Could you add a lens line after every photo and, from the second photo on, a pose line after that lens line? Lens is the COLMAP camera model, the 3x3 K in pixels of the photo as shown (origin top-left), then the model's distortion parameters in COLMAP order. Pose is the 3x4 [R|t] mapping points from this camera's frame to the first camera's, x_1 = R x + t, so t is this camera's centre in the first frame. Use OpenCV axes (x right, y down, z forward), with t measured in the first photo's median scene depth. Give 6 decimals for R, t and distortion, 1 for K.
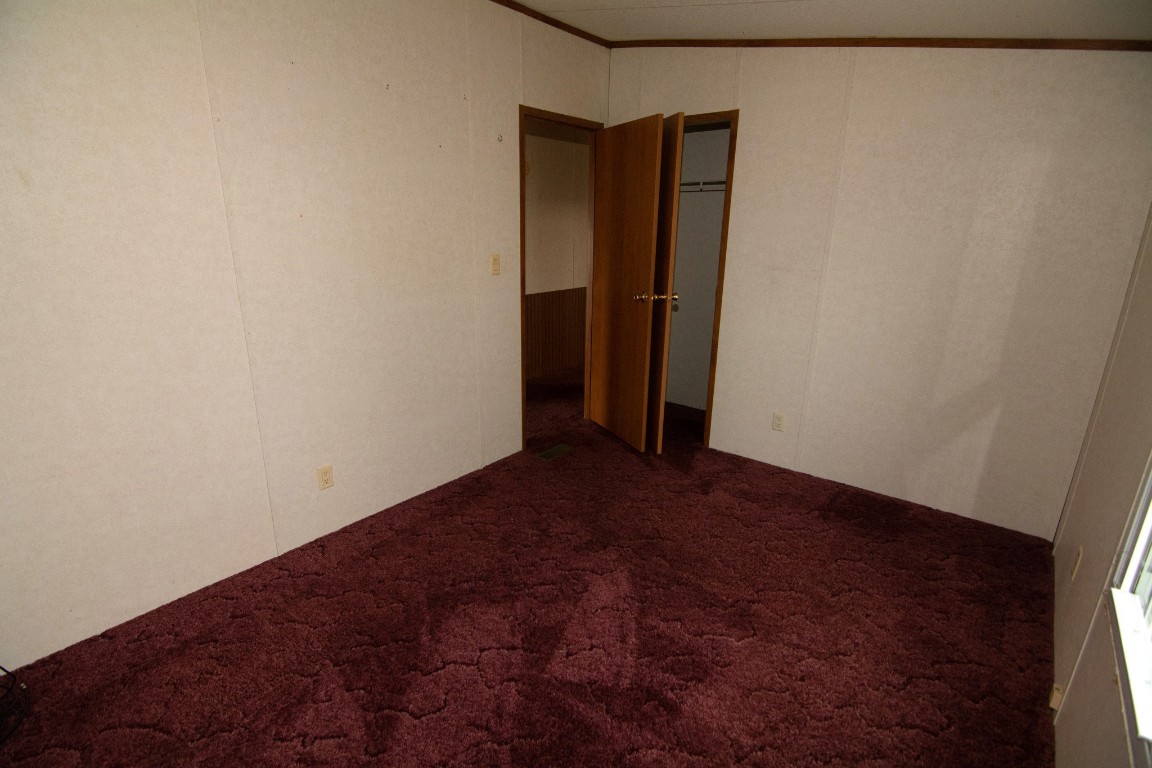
lens RADIAL K [[558.0, 0, 566.8], [0, 558.0, 390.6], [0, 0, 1]] dist [-0.009061, -0.007314]
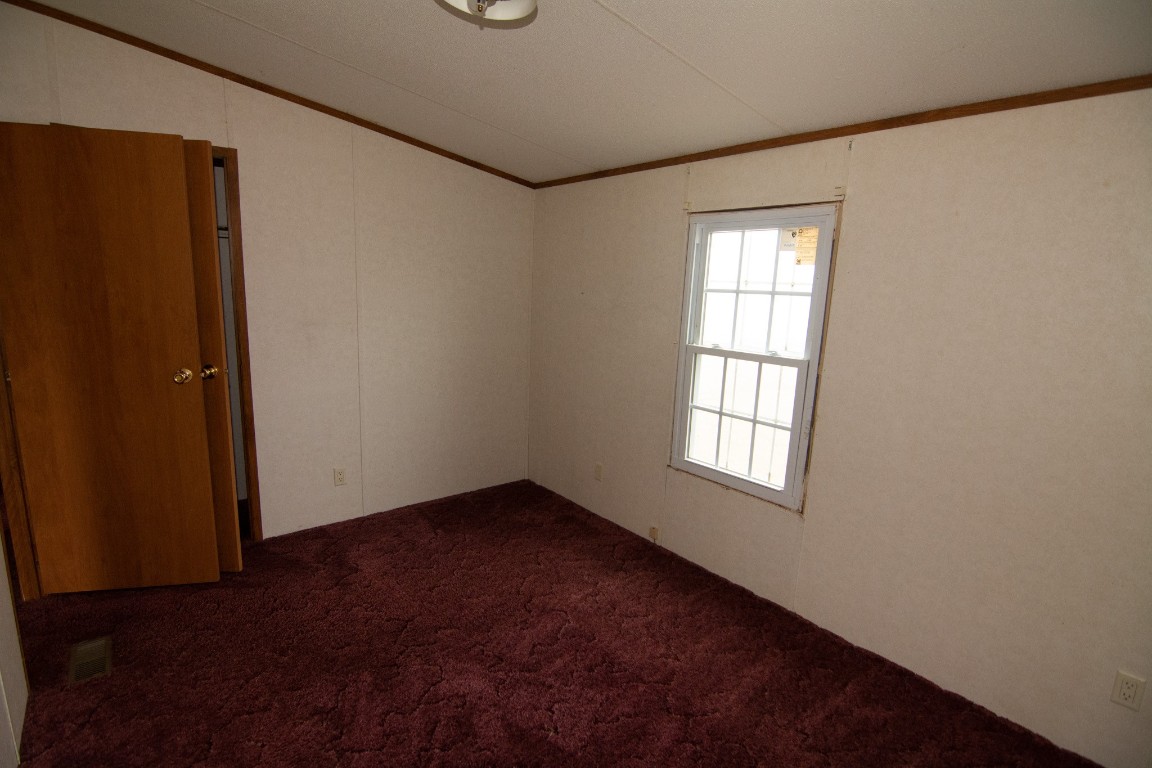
lens RADIAL K [[558.0, 0, 573.5], [0, 558.0, 383.3], [0, 0, 1]] dist [-0.009061, -0.007314]
pose [[0.208380, -0.175423, 0.962187, -0.489200], [0.259450, 0.958452, 0.118553, -0.120356], [-0.943008, 0.224936, 0.245235, 0.375049]]
